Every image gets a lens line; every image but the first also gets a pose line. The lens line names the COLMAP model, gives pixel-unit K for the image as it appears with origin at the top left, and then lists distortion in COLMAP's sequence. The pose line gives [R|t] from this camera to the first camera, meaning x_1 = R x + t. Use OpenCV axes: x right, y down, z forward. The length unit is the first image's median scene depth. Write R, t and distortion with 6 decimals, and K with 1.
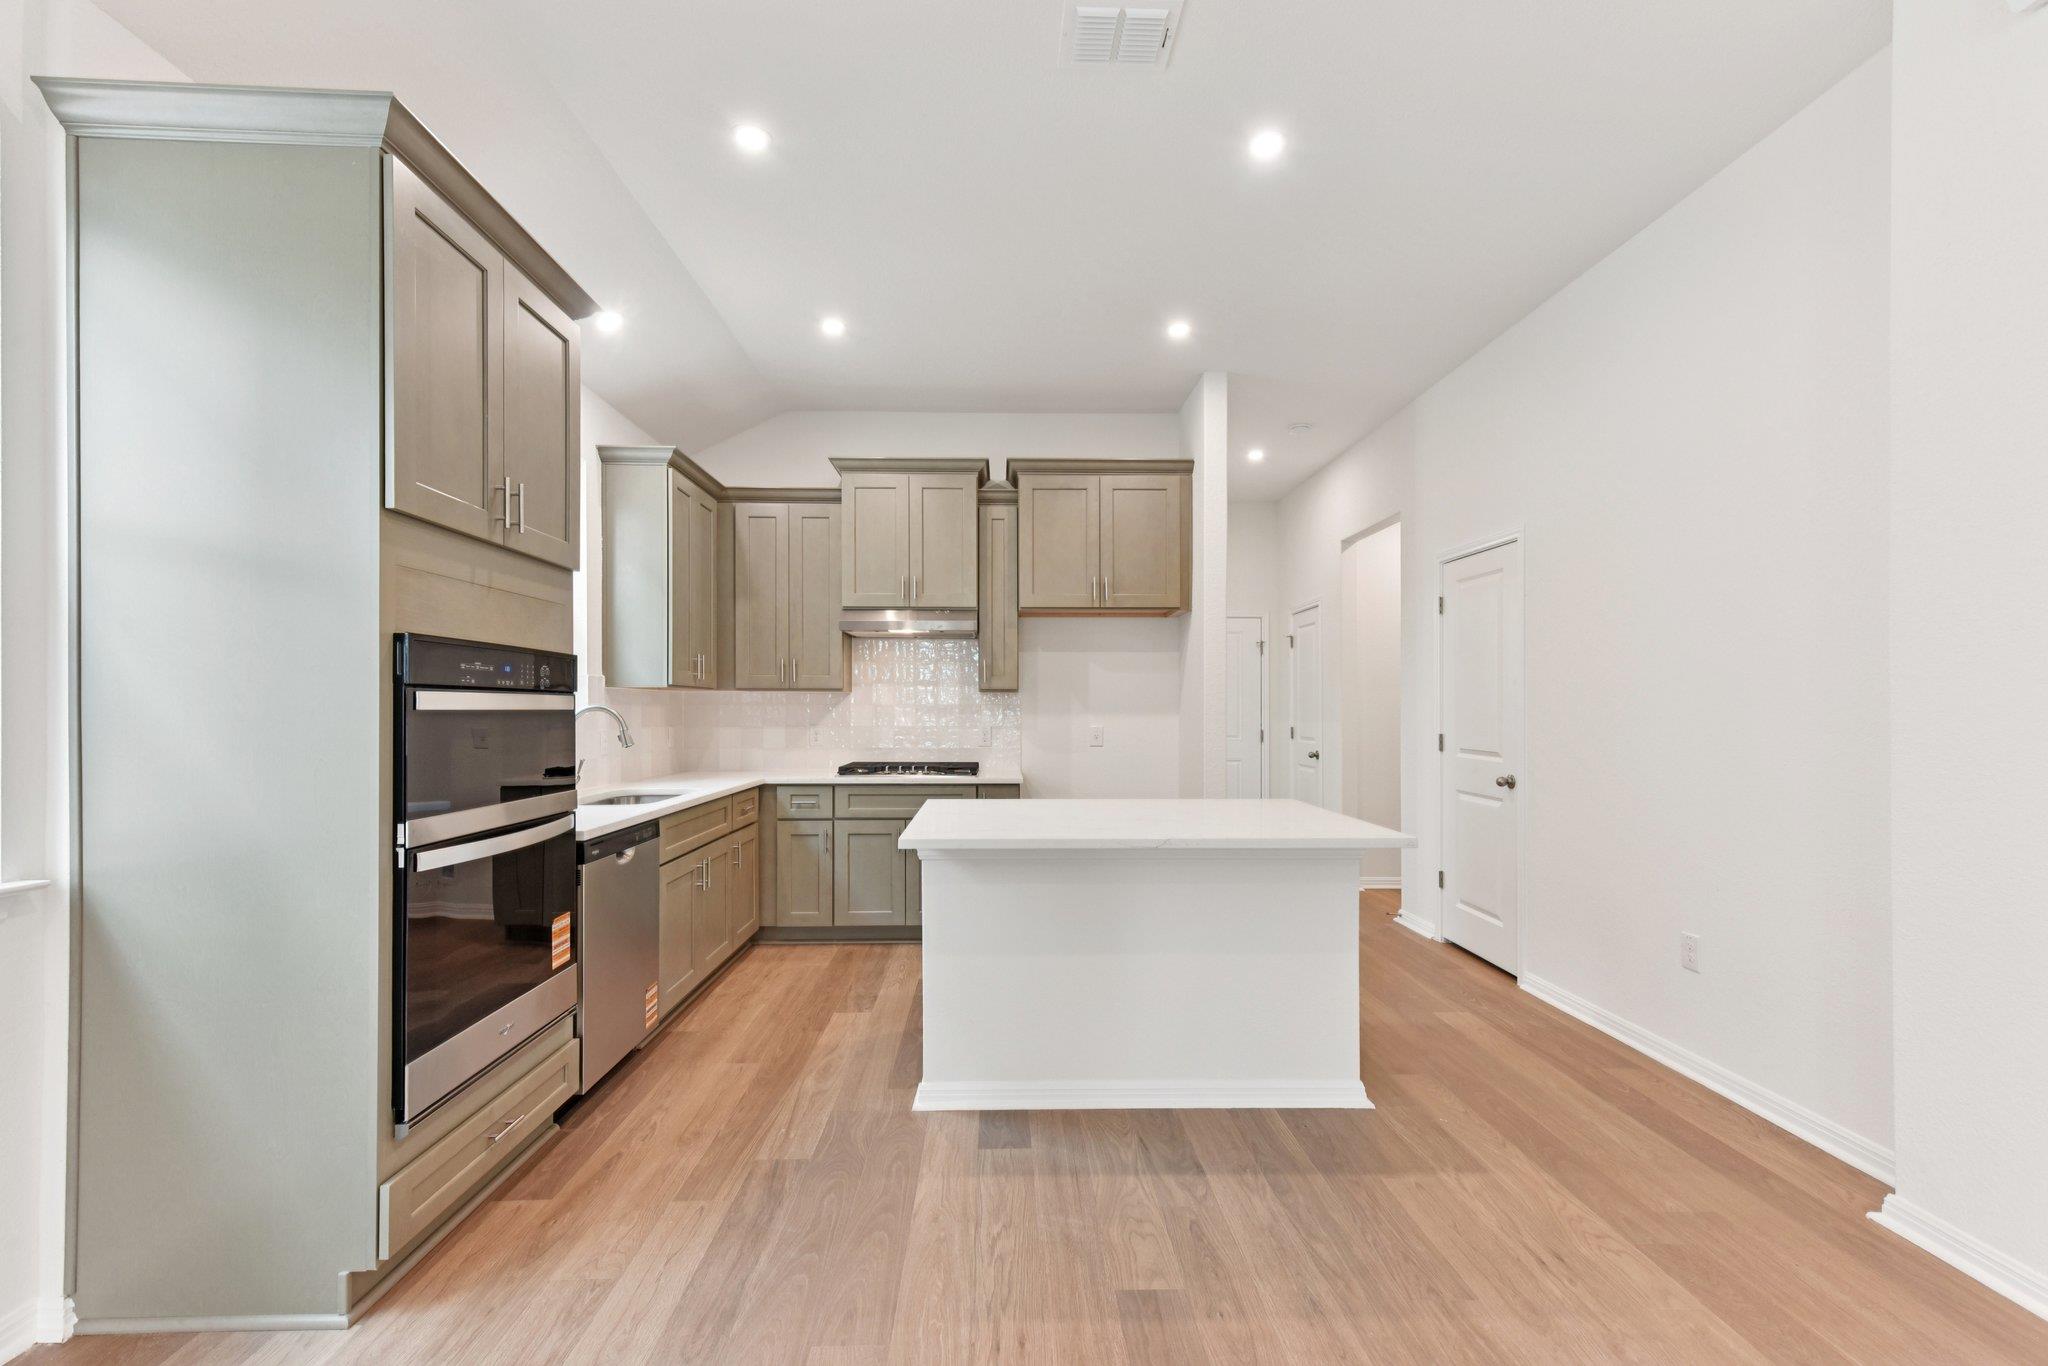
lens RADIAL K [[895.0, 0, 1020.7], [0, 895.0, 706.2], [0, 0, 1]] dist [0.011824, -0.000681]
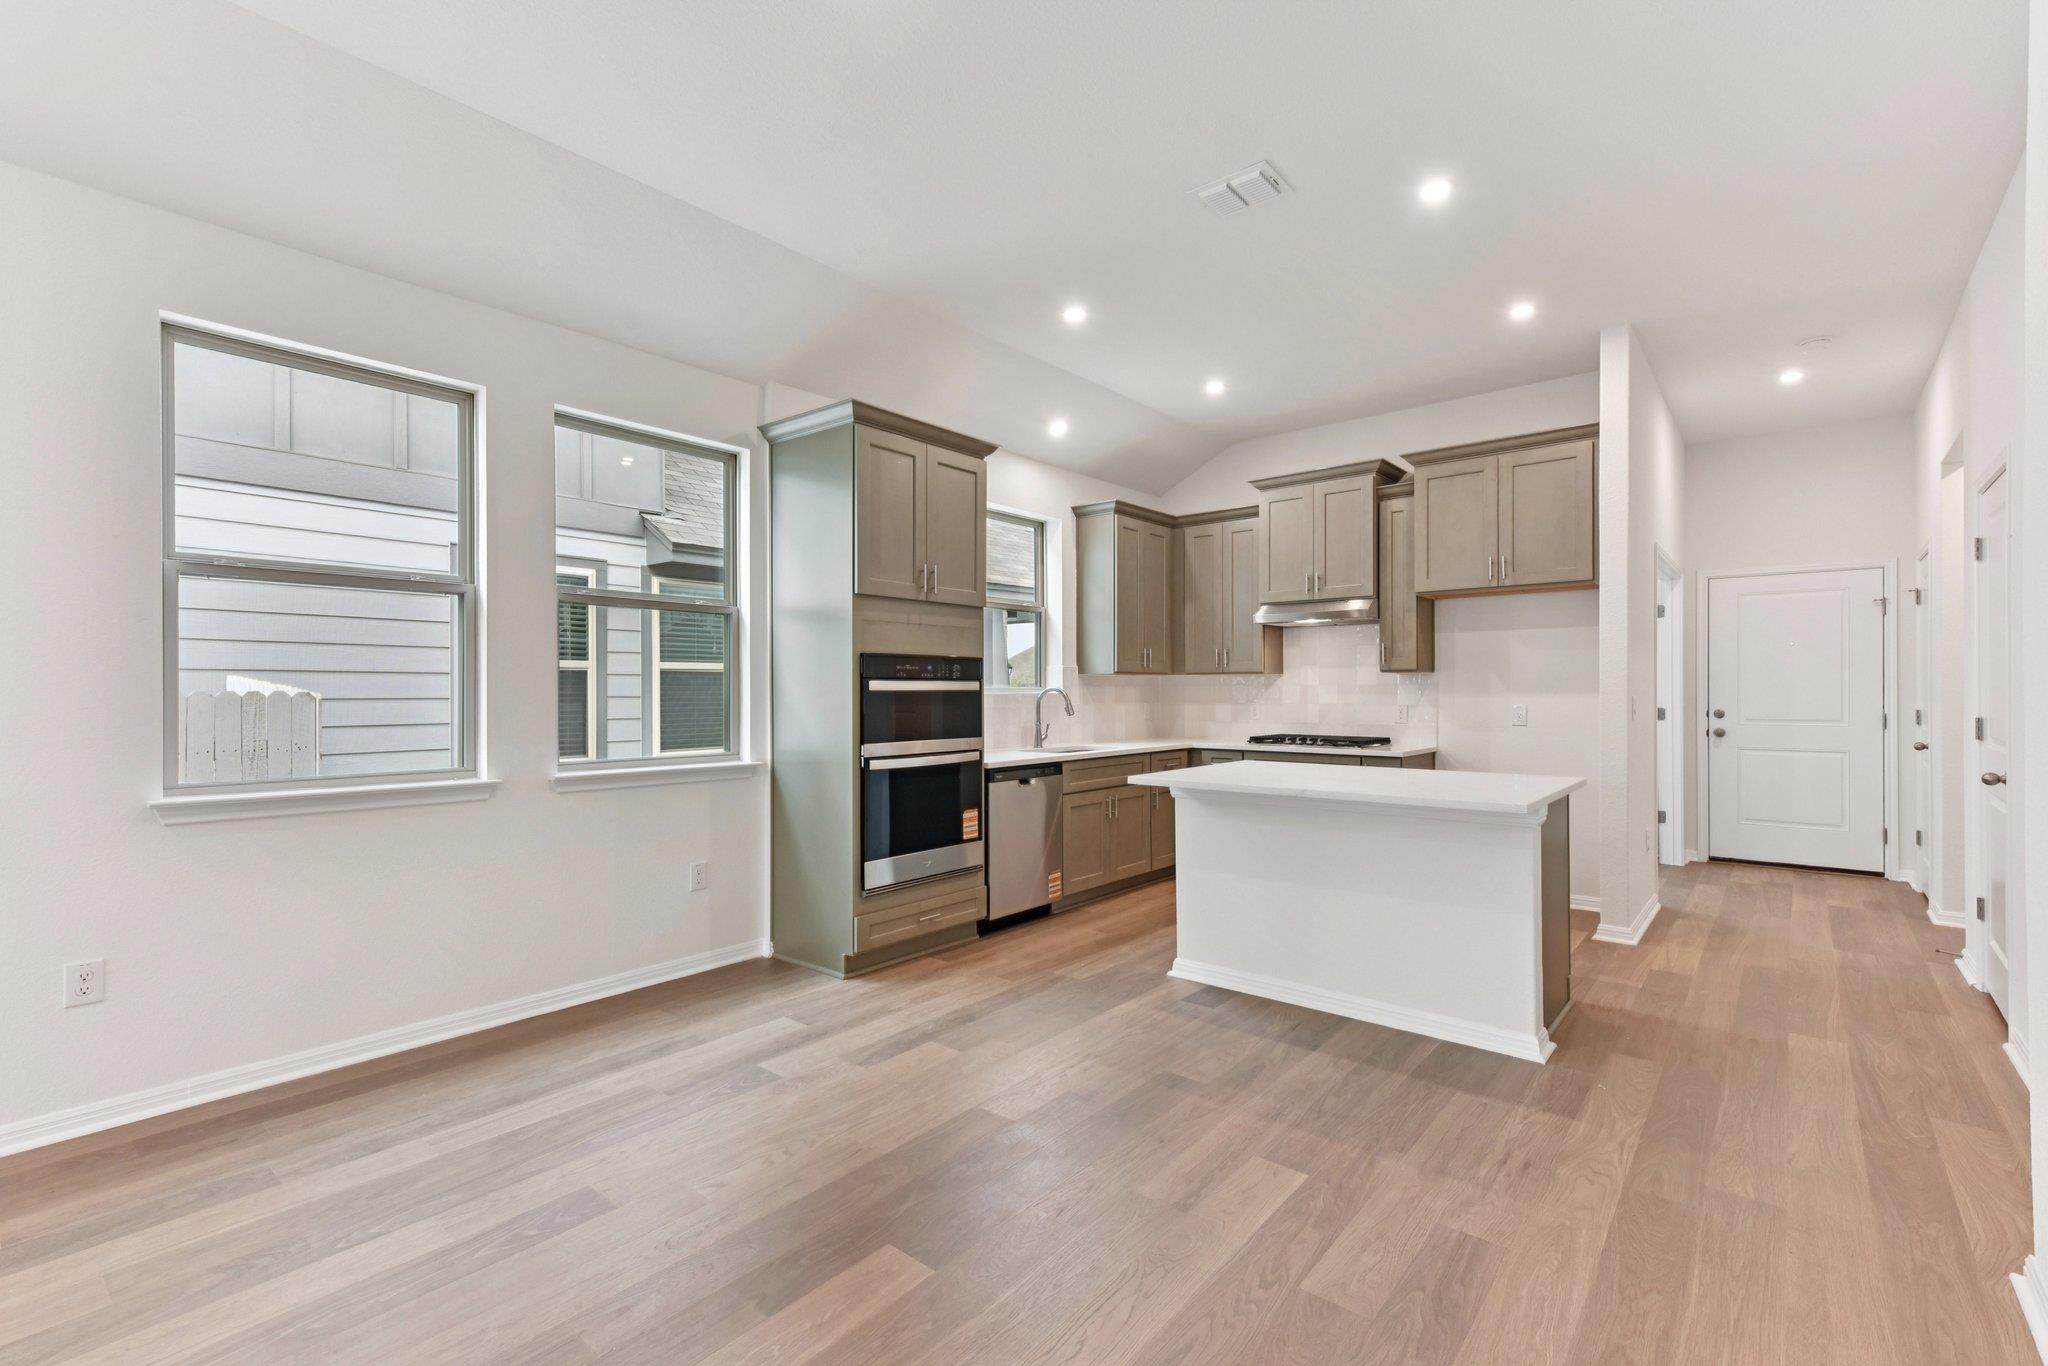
lens RADIAL K [[905.7, 0, 1024.0], [0, 905.7, 683.0], [0, 0, 1]] dist [0.014691, -0.000144]
pose [[0.749129, -0.009904, -0.662350, 0.471076], [0.006927, 0.999951, -0.007118, 0.002496], [0.662388, 0.000744, 0.749161, -0.151311]]
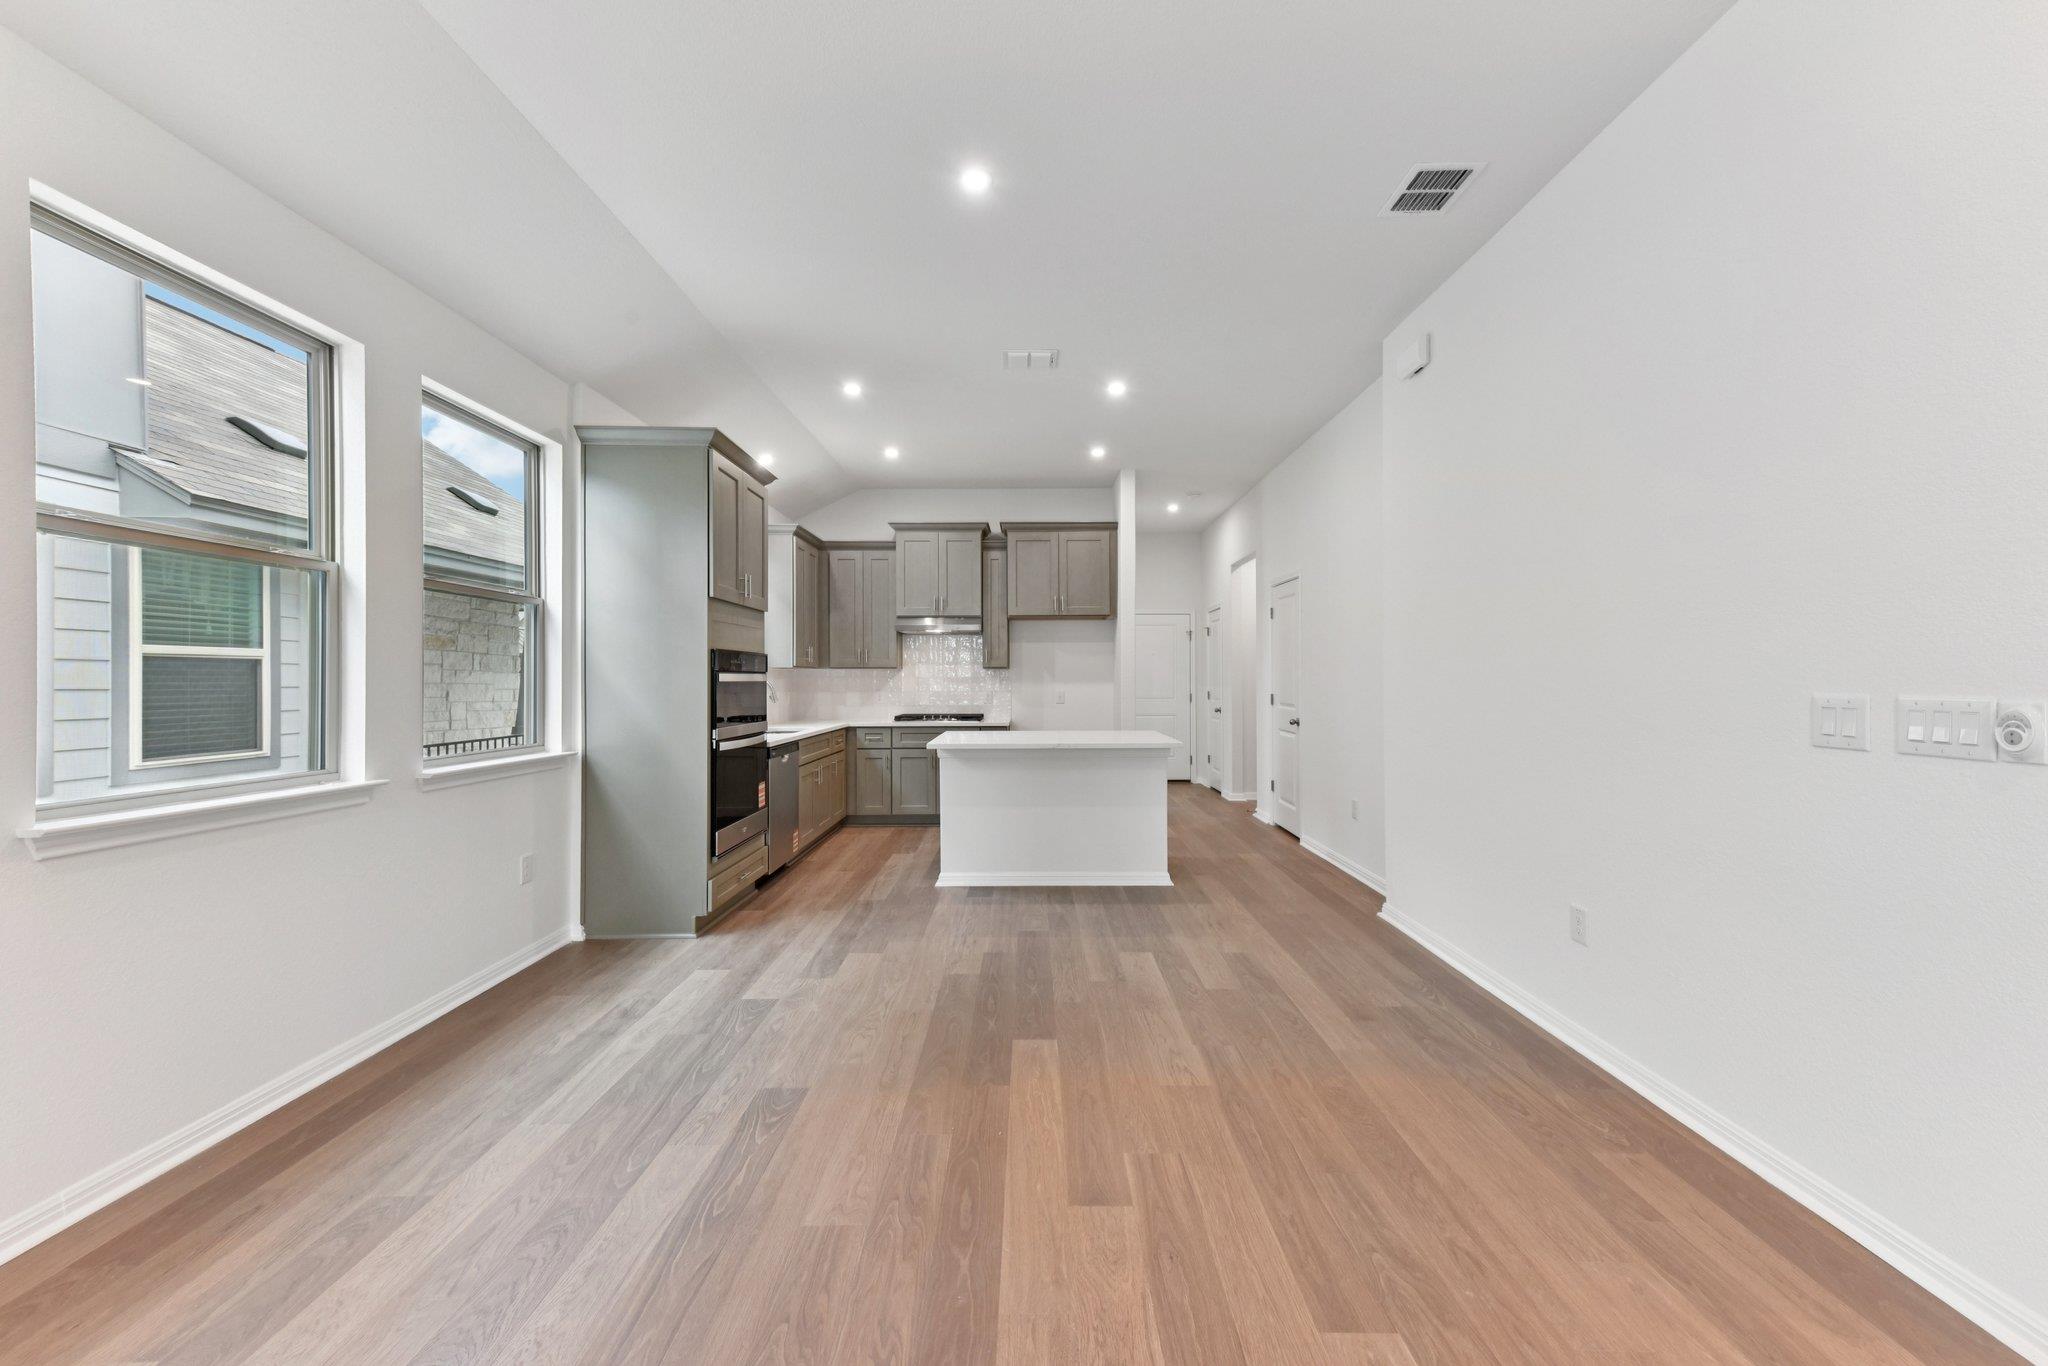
lens RADIAL K [[800.9, 0, 1034.5], [0, 800.9, 664.2], [0, 0, 1]] dist [0.020187, -0.000068]
pose [[0.999789, -0.004335, -0.020093, 0.094620], [0.004016, 0.999866, -0.015897, -0.001923], [0.020159, 0.015813, 0.999672, -0.533784]]
